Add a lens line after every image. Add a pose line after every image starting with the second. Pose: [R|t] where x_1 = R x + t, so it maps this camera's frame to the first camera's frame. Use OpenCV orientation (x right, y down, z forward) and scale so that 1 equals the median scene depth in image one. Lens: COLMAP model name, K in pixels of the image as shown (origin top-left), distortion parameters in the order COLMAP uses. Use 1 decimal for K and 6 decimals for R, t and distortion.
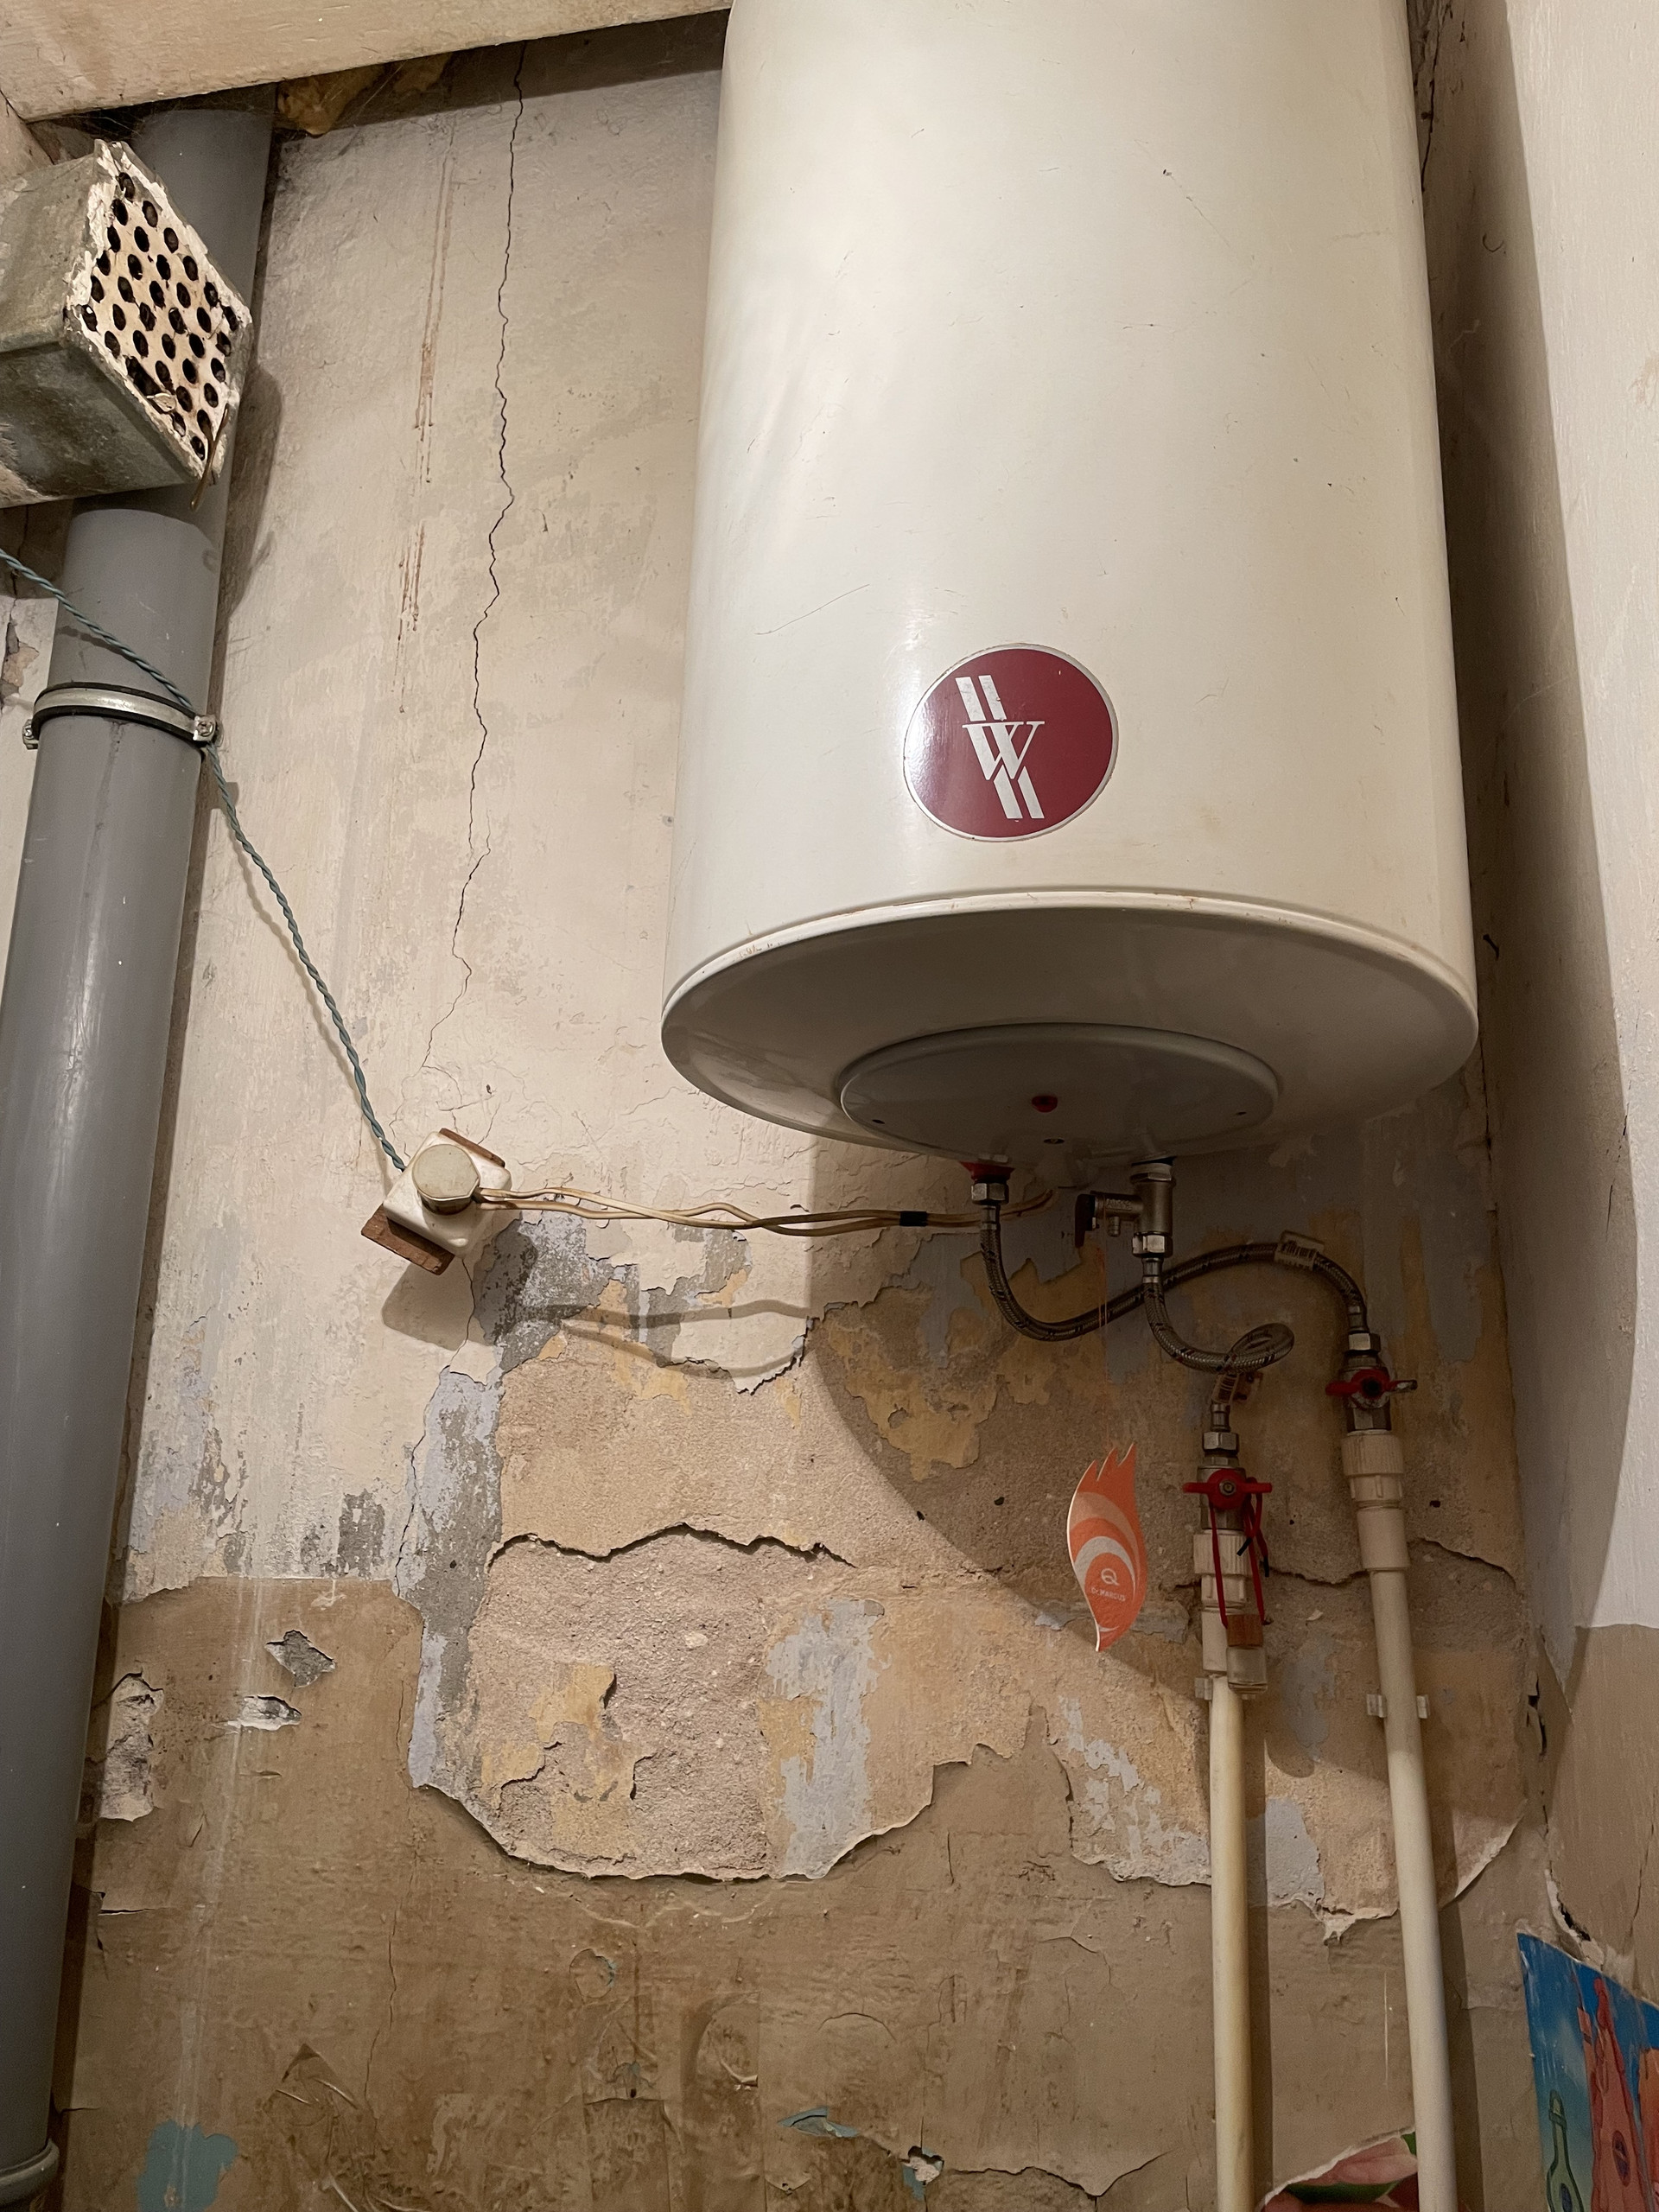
lens RADIAL K [[1663.8, 0, 880.2], [0, 1663.8, 1110.7], [0, 0, 1]] dist [0.078057, -0.107631]
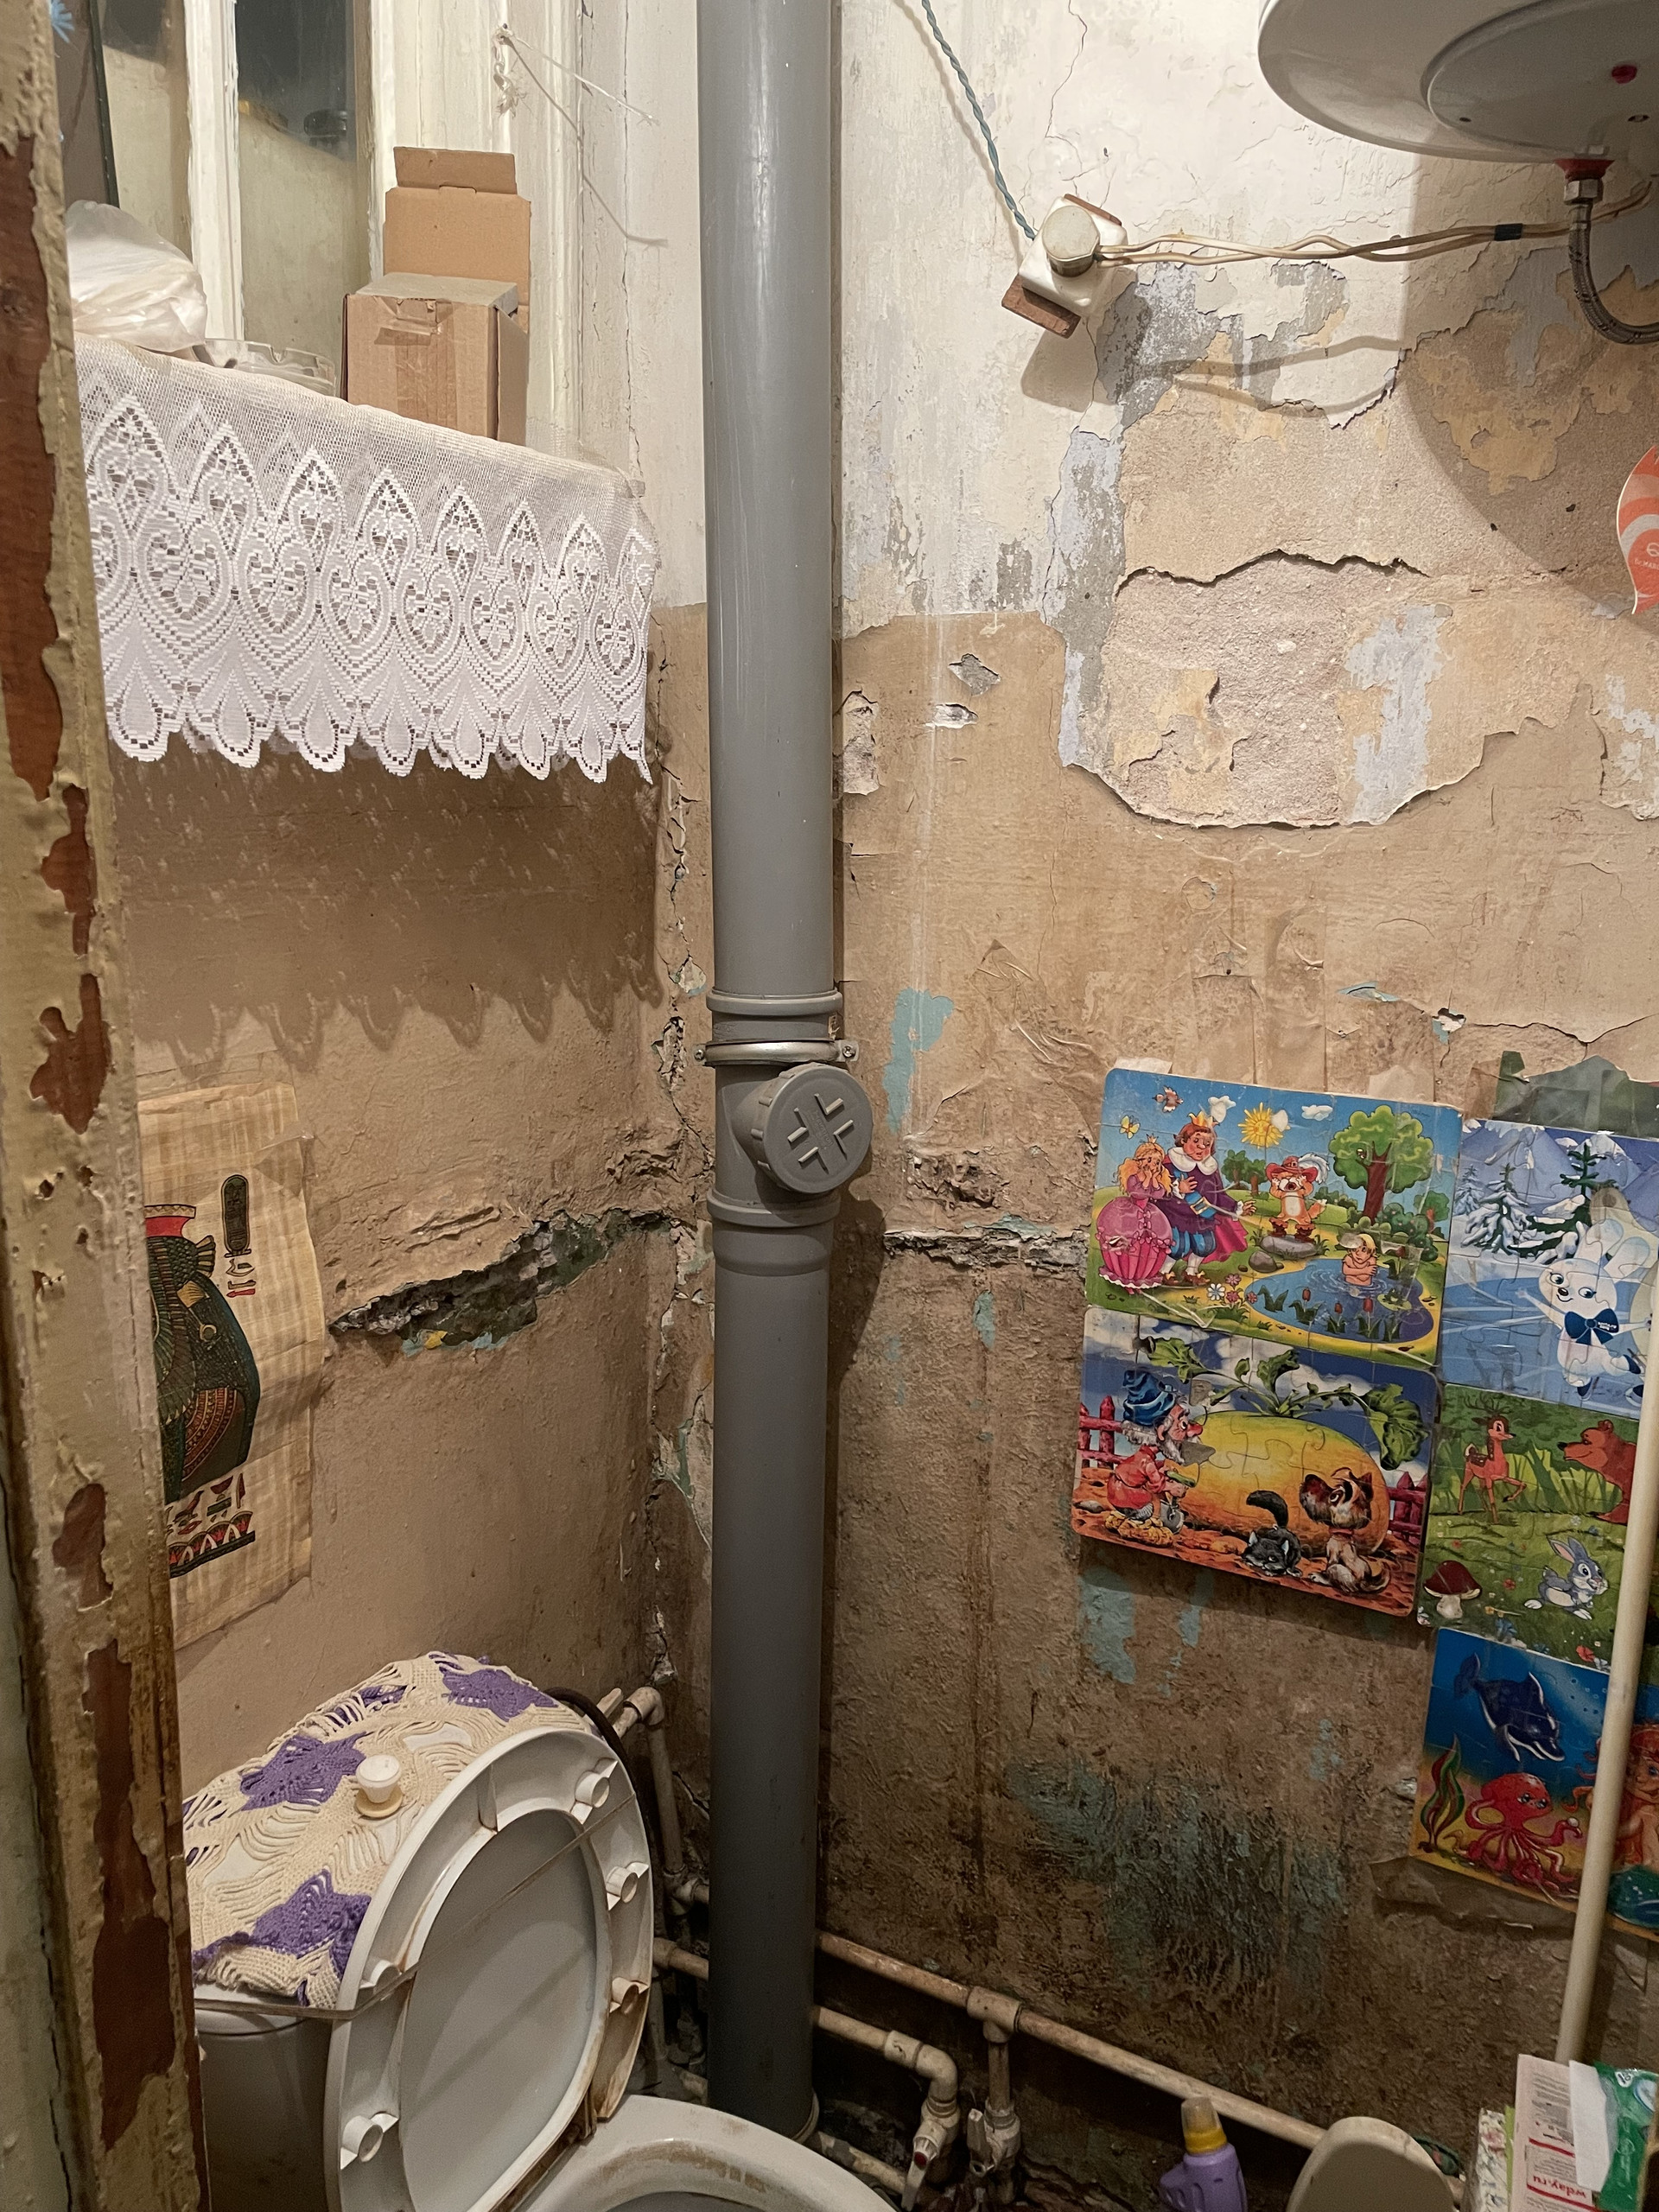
lens RADIAL K [[1663.8, 0, 833.1], [0, 1663.8, 1117.7], [0, 0, 1]] dist [0.078057, -0.107631]
pose [[0.926768, 0.079837, -0.367053, 0.058963], [0.096692, 0.893522, 0.438485, 0.055555], [0.362977, -0.441864, 0.820368, -0.263354]]
